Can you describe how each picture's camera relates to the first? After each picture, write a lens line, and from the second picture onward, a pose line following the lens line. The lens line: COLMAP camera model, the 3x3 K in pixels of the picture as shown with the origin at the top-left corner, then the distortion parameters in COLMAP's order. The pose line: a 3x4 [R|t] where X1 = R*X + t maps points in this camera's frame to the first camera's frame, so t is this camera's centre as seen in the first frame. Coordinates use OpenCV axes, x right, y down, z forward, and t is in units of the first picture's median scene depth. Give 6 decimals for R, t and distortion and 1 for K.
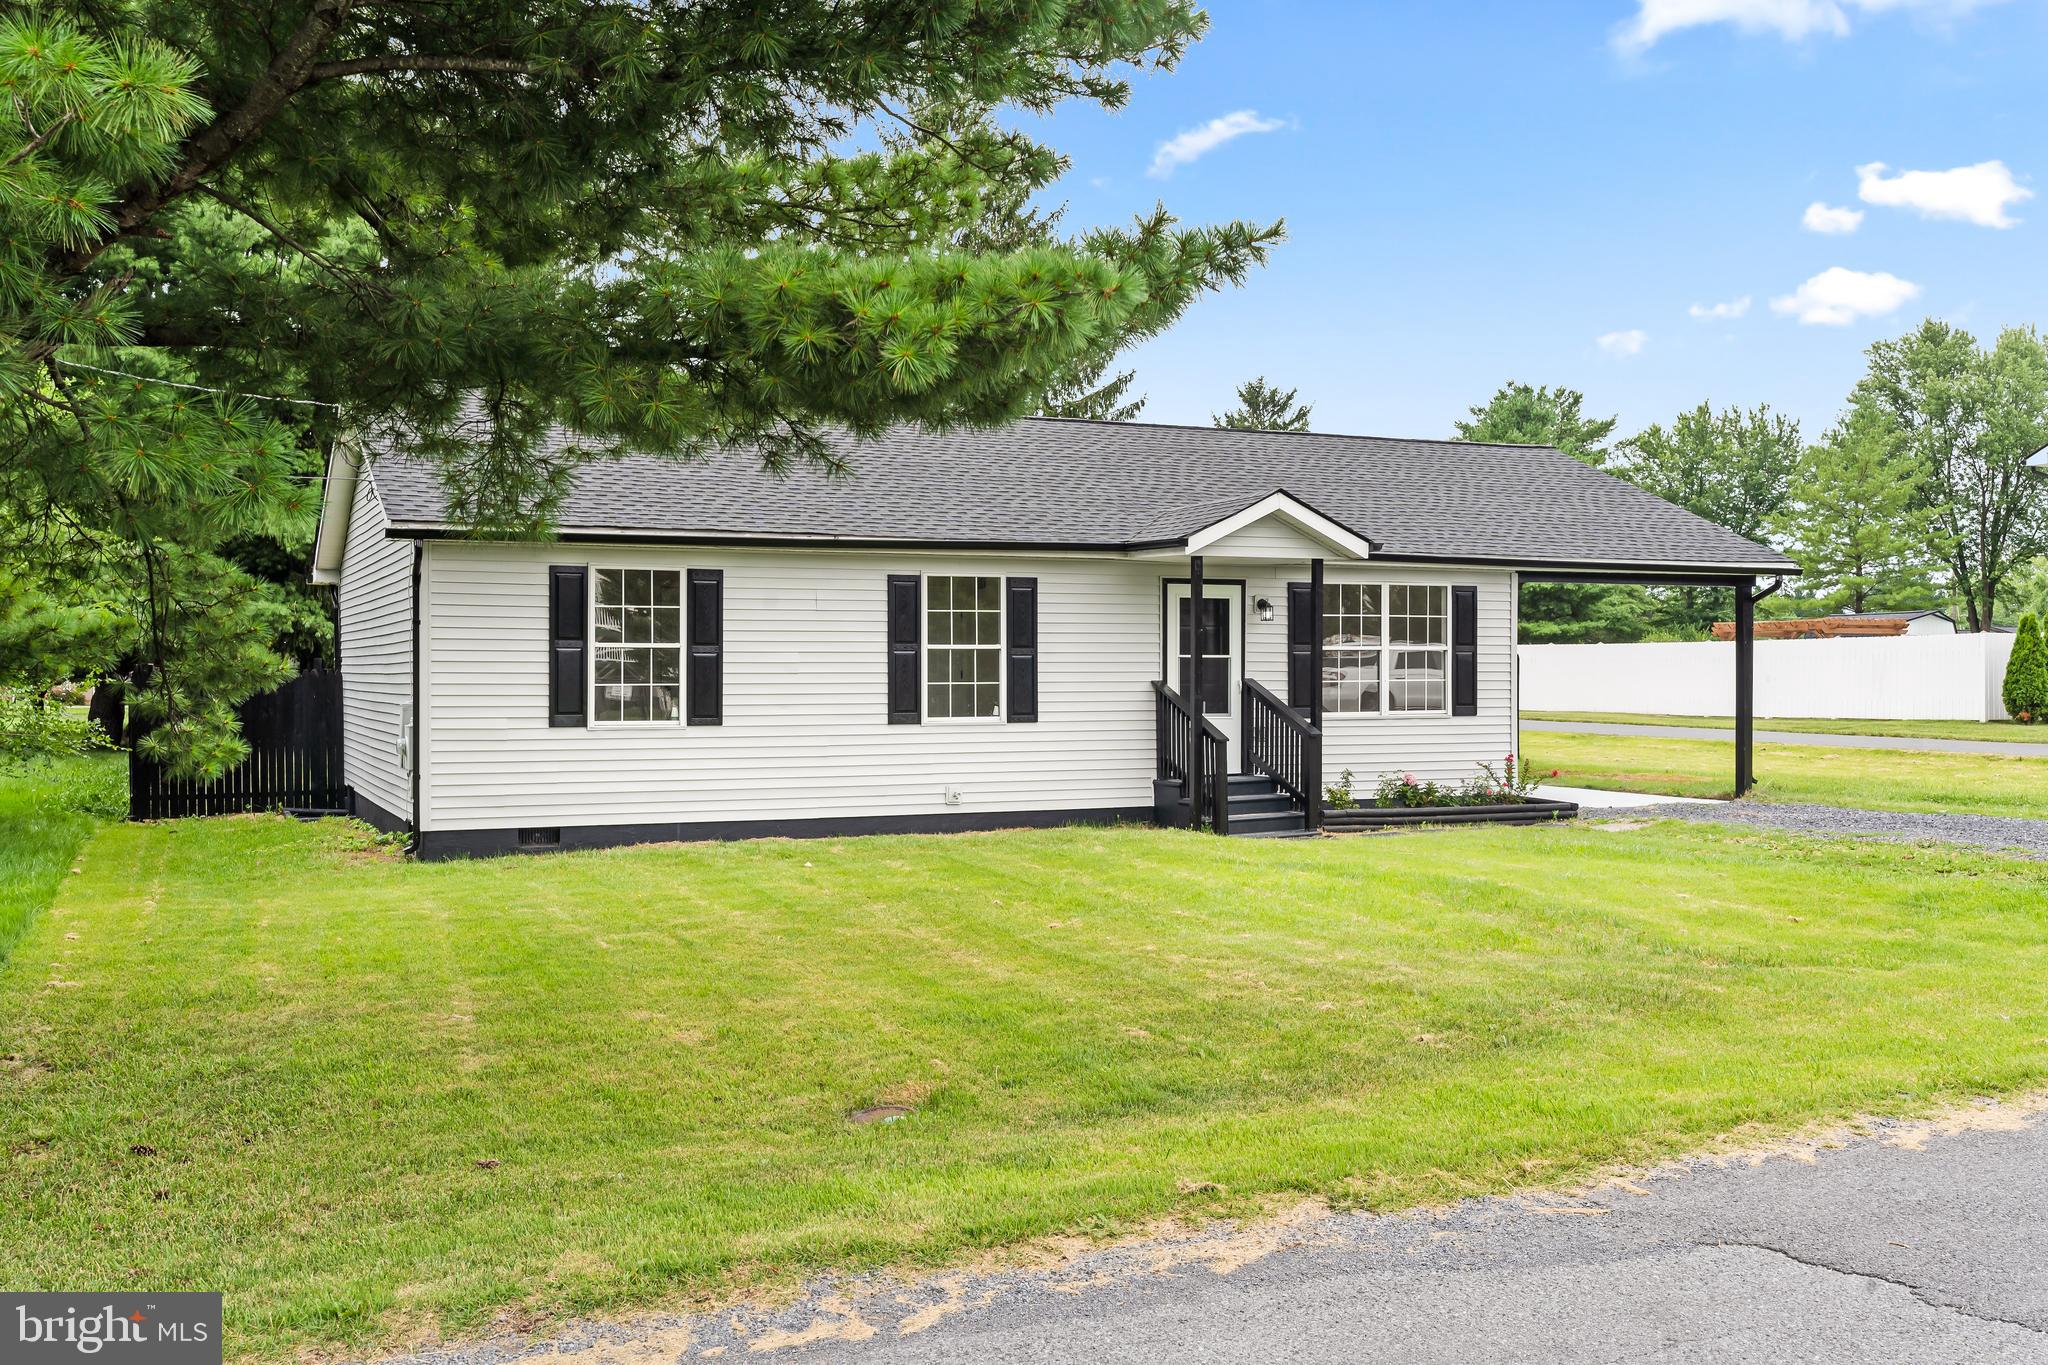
lens RADIAL K [[1937.7, 0, 1017.0], [0, 1937.7, 610.2], [0, 0, 1]] dist [-0.018125, 0.000000]
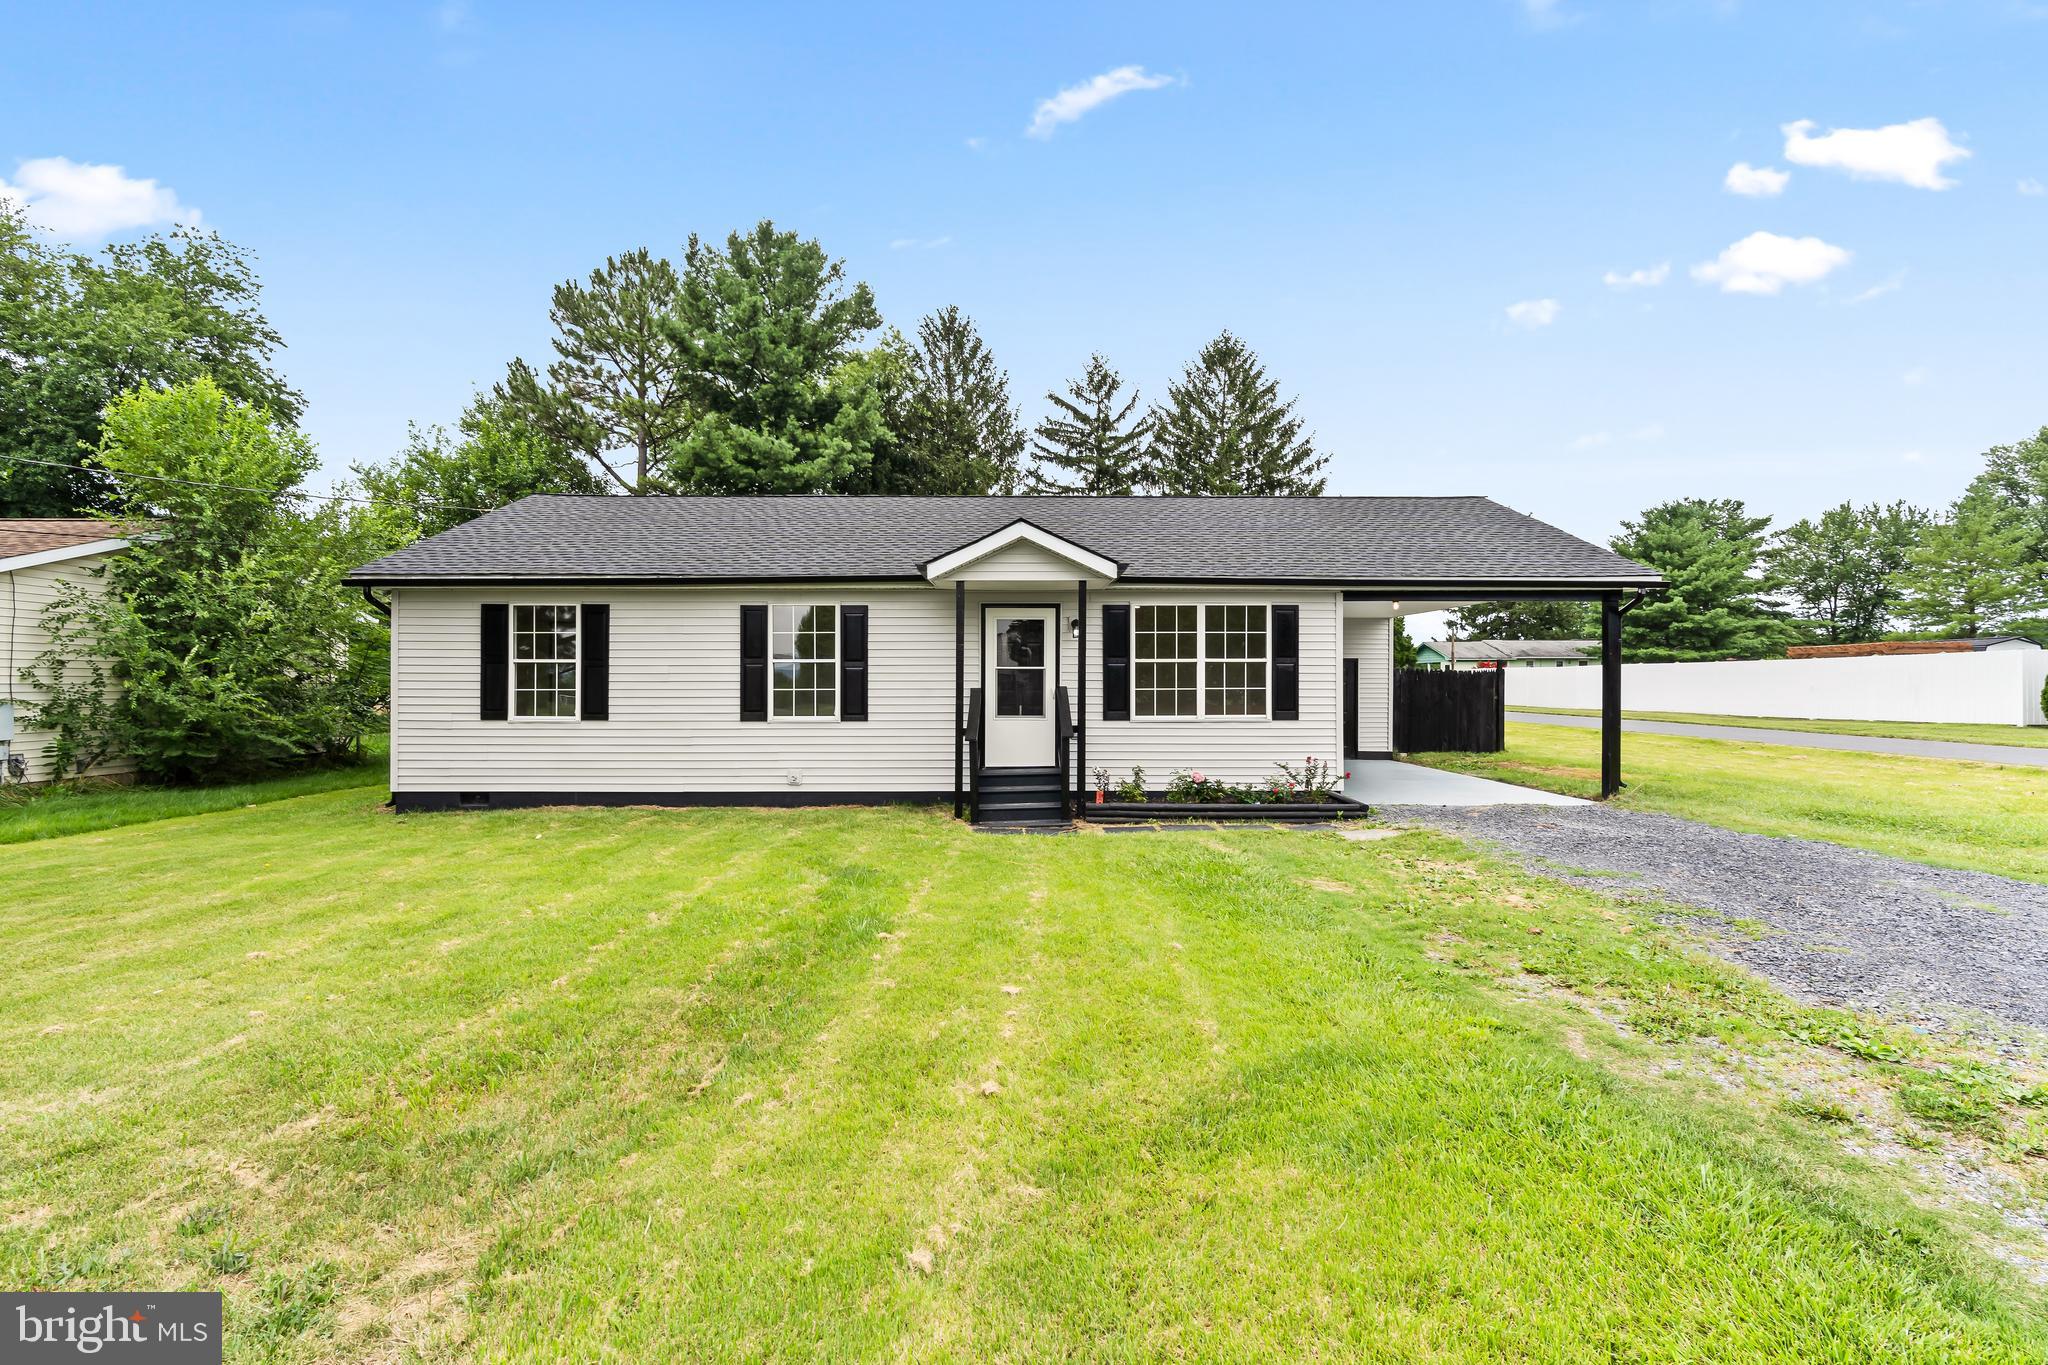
lens RADIAL K [[933.8, 0, 1021.0], [0, 933.8, 681.4], [0, 0, 1]] dist [-0.007742, 0.002469]
pose [[0.916413, 0.001093, -0.400232, 0.327212], [0.011443, 0.999516, 0.028932, 0.015207], [0.400070, -0.031094, 0.915957, 0.466873]]
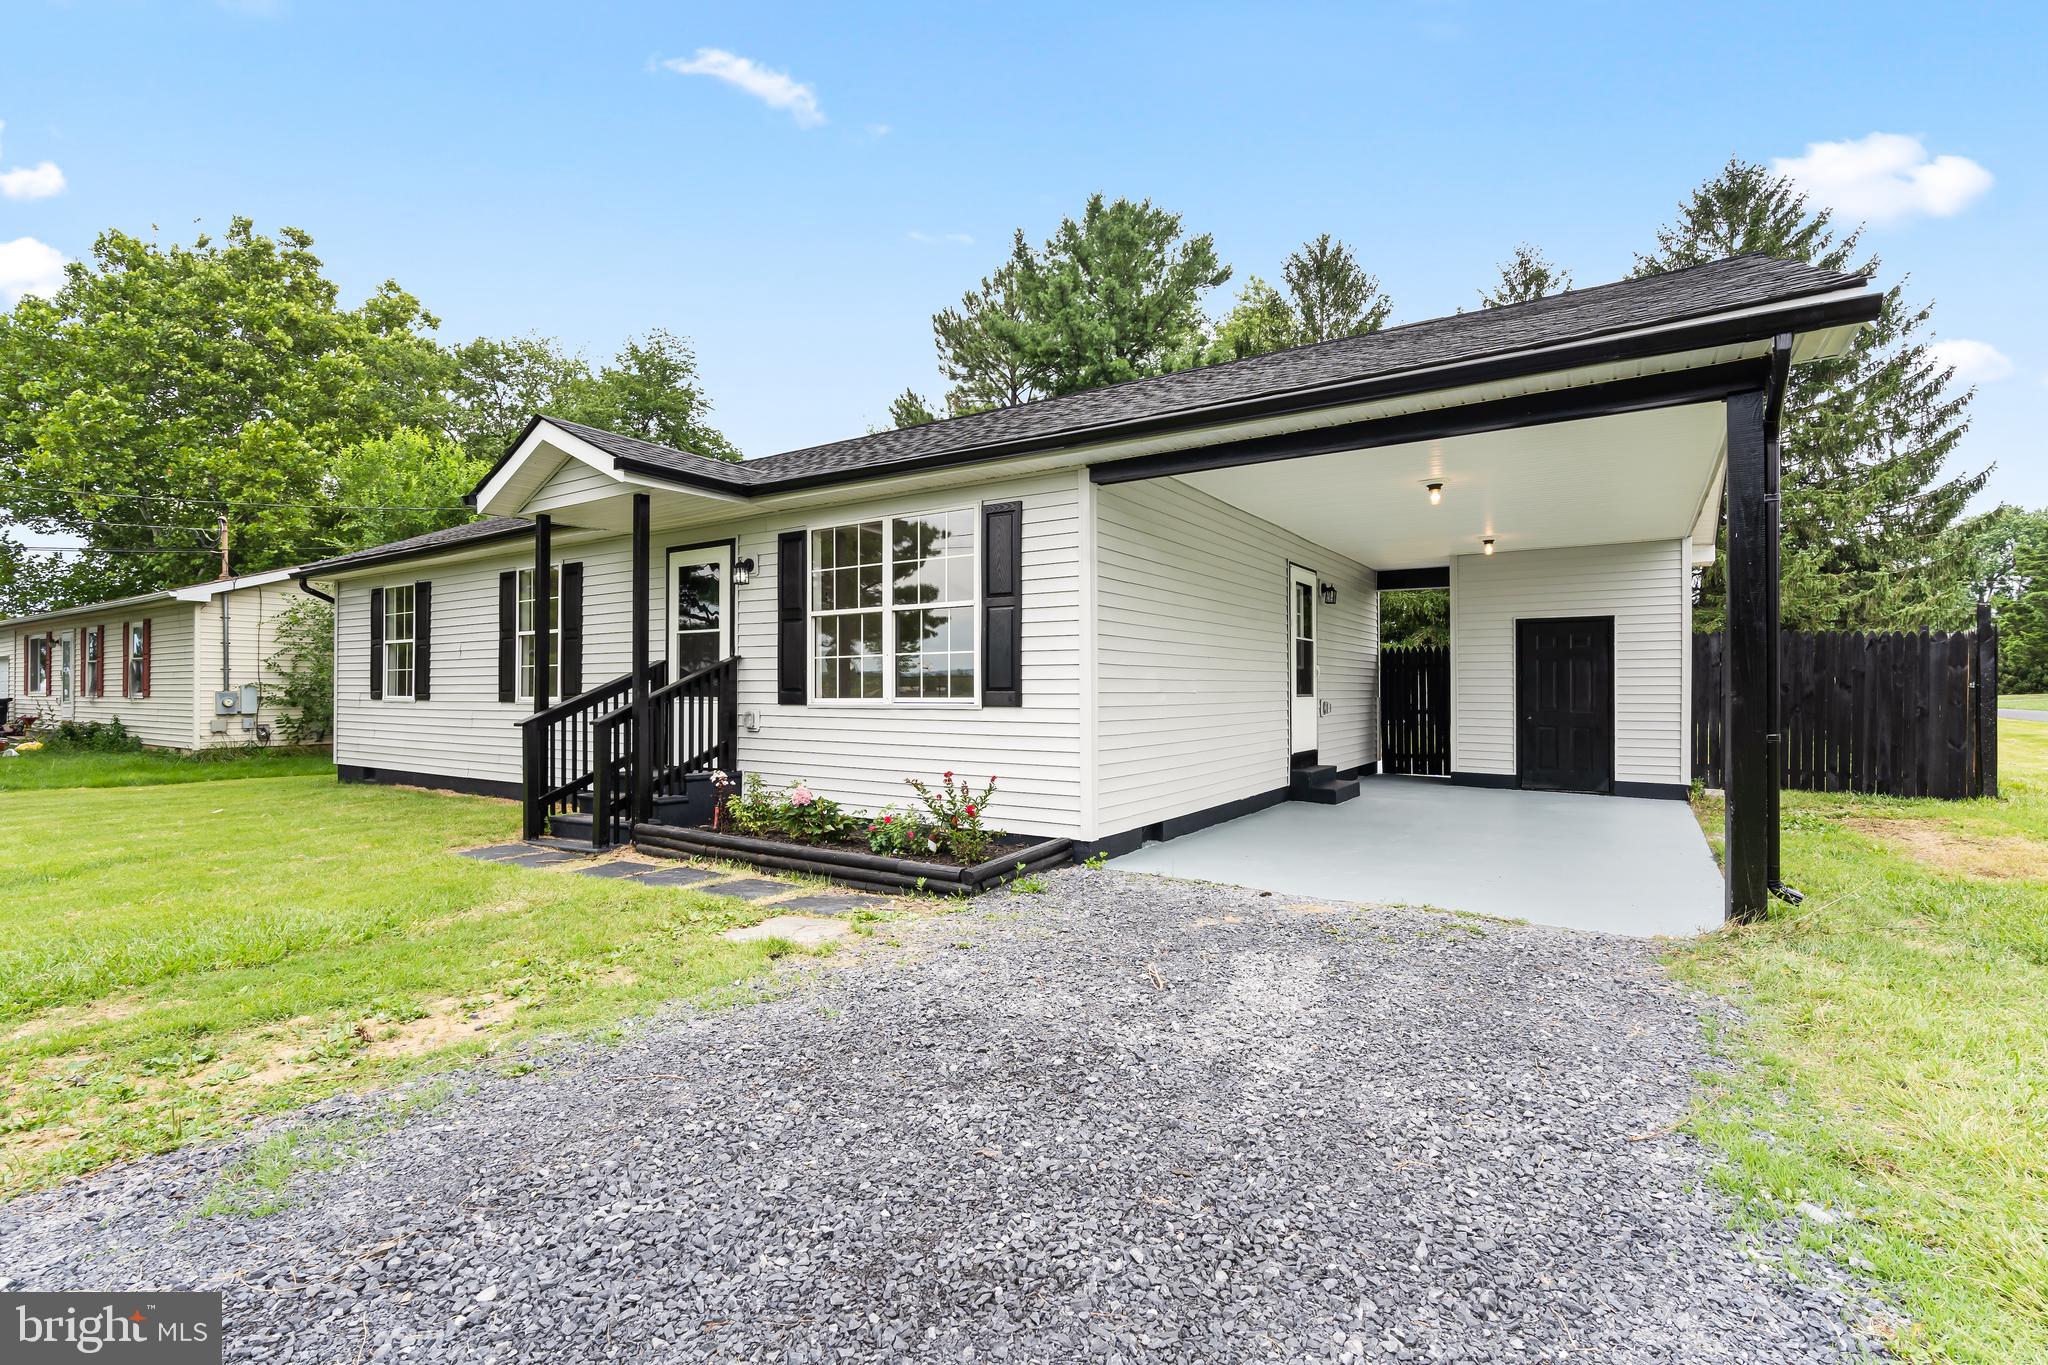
lens RADIAL K [[933.8, 0, 1005.4], [0, 933.8, 680.4], [0, 0, 1]] dist [-0.007742, 0.002469]
pose [[0.530066, -0.007565, -0.847923, 0.523535], [0.026907, 0.999607, 0.007902, 0.046005], [0.847530, -0.027004, 0.530061, 0.888448]]
